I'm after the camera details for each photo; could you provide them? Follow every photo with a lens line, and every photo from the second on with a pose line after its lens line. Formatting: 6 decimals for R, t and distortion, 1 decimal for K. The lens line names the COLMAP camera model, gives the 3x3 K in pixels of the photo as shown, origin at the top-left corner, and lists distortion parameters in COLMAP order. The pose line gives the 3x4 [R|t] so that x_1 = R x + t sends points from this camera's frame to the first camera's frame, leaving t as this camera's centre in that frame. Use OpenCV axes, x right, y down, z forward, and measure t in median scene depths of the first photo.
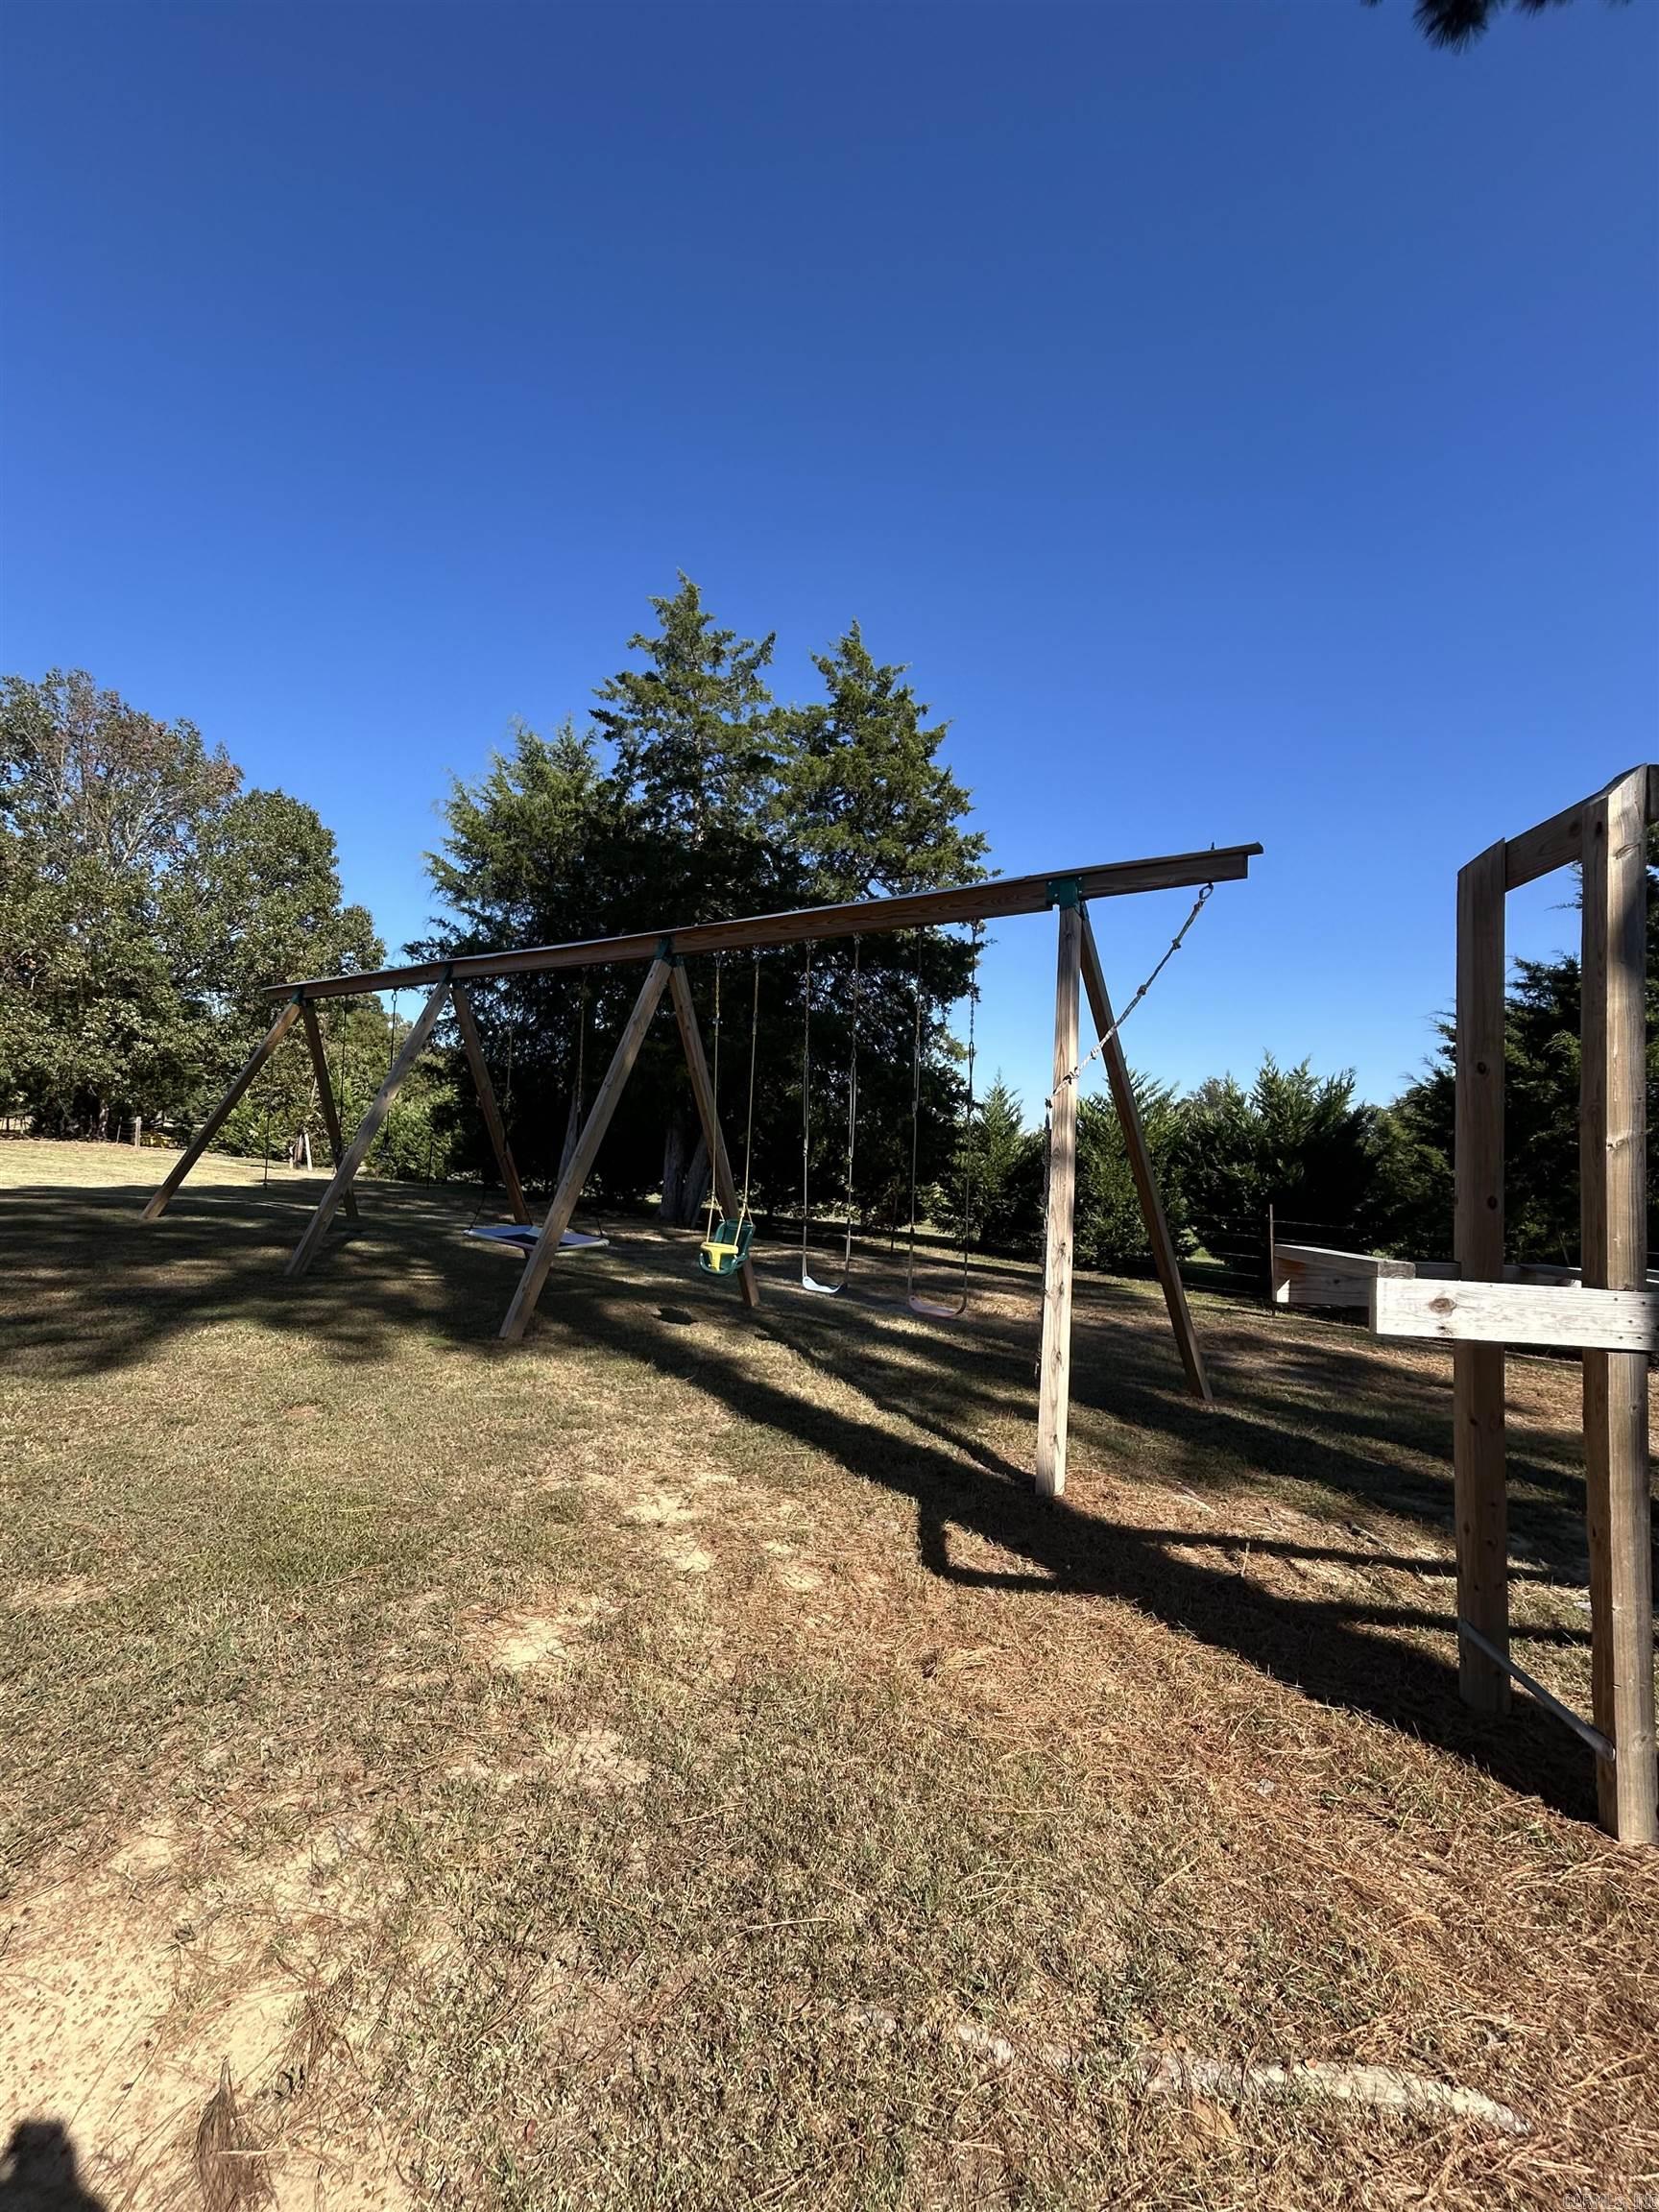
lens RADIAL K [[899.1, 0, 828.0], [0, 899.1, 1090.9], [0, 0, 1]] dist [-0.002345, -0.001003]
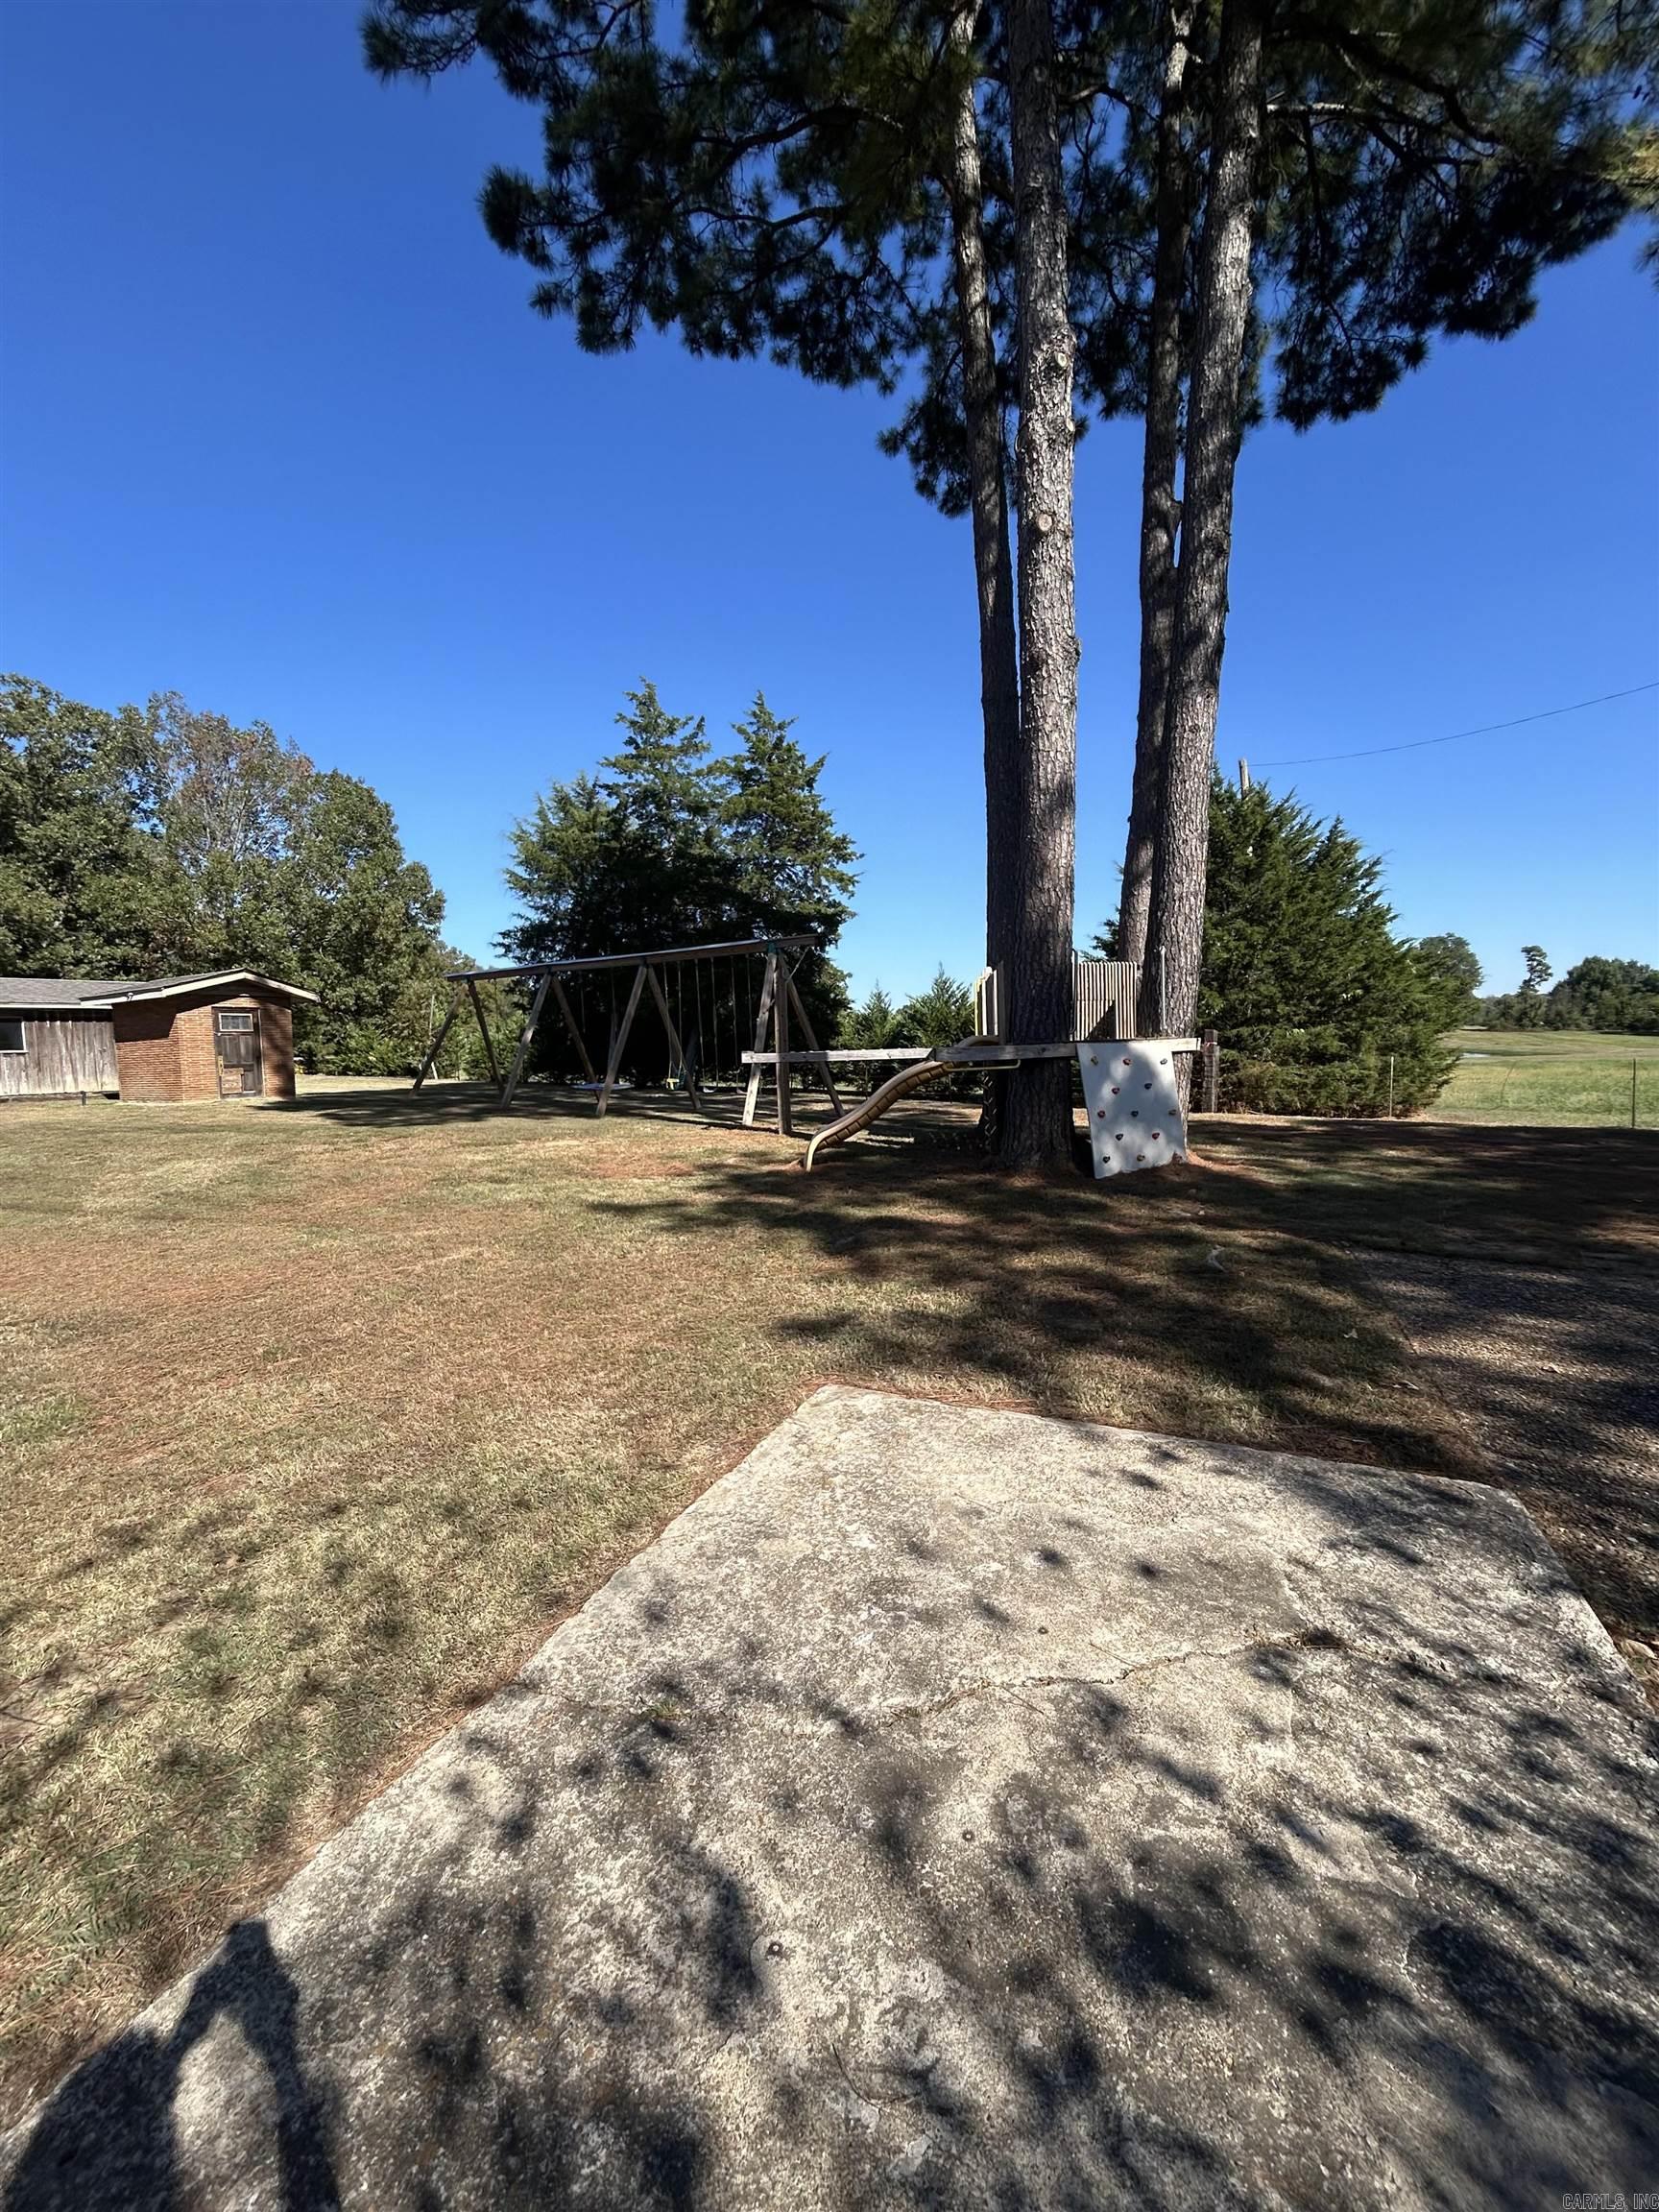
lens RADIAL K [[899.1, 0, 825.9], [0, 899.1, 1114.0], [0, 0, 1]] dist [-0.002345, -0.001003]
pose [[0.996423, -0.066831, -0.051723, 0.181147], [0.073678, 0.986777, 0.144370, -0.029461], [0.041391, -0.147664, 0.988171, -0.638276]]
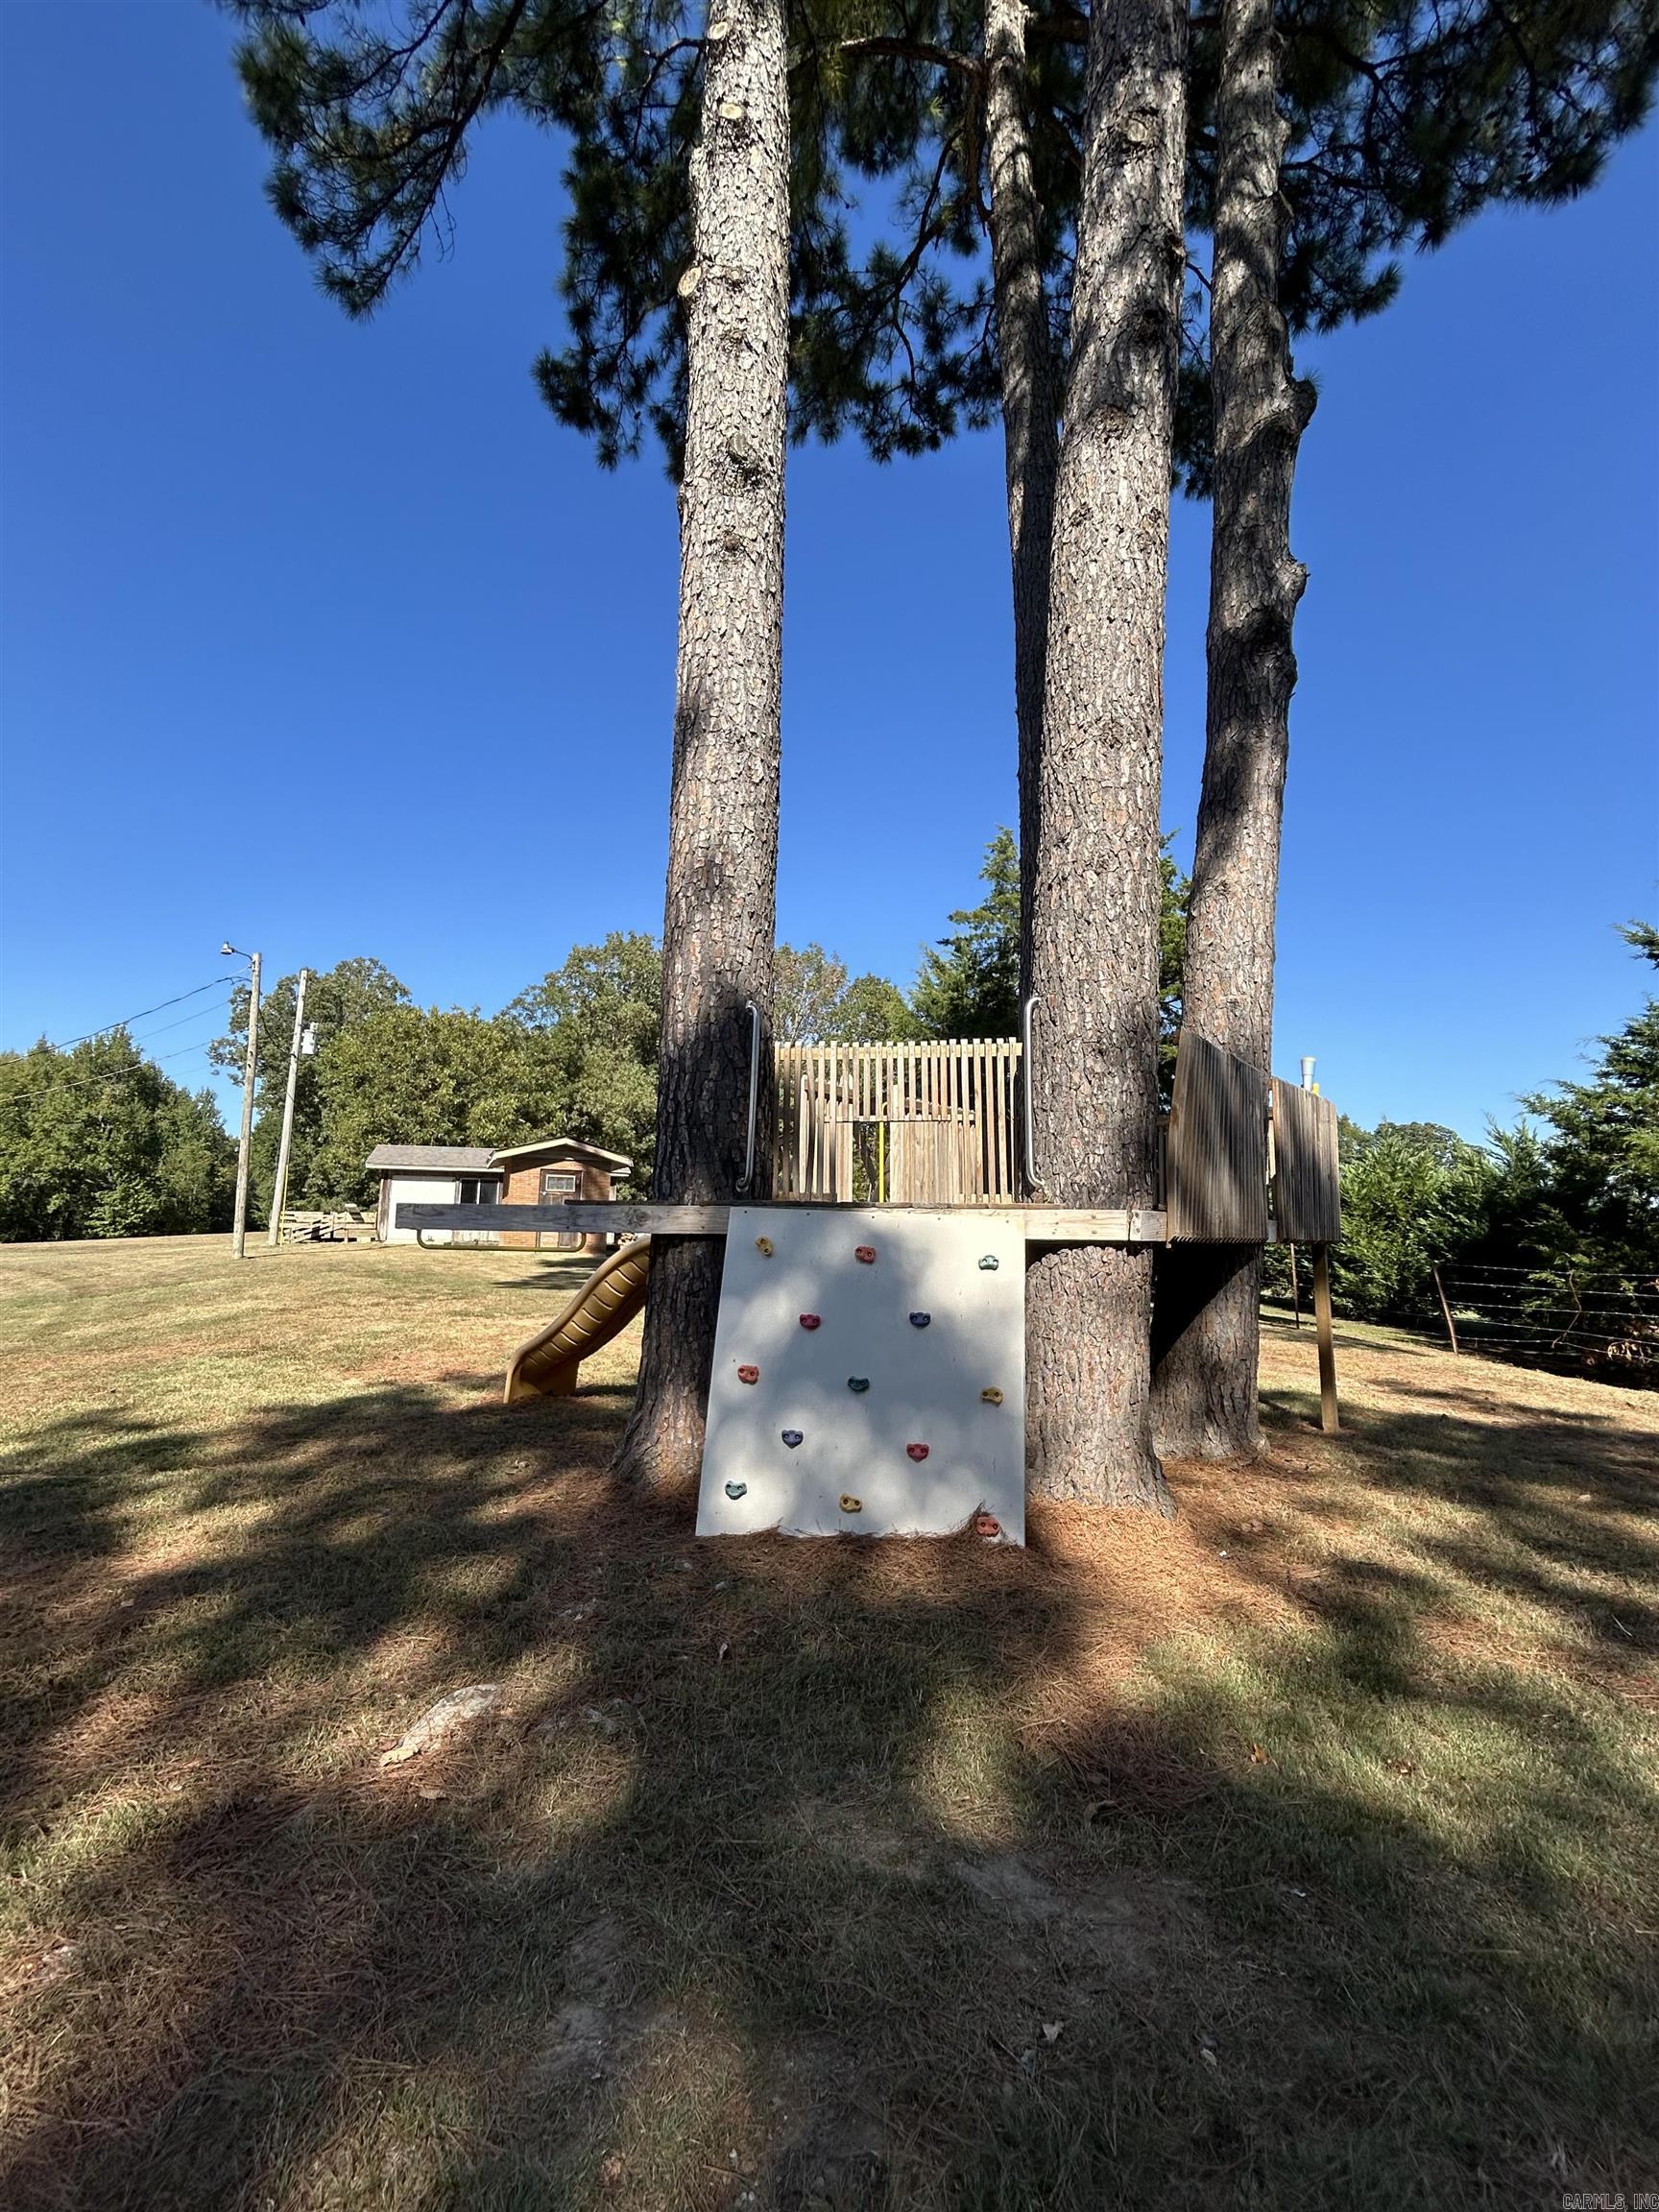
lens RADIAL K [[899.1, 0, 815.6], [0, 899.1, 1110.8], [0, 0, 1]] dist [-0.002345, -0.001003]
pose [[0.766714, -0.109617, -0.632562, 0.469179], [0.055567, 0.992948, -0.104717, 0.016494], [0.639580, 0.045139, 0.767398, -0.285214]]
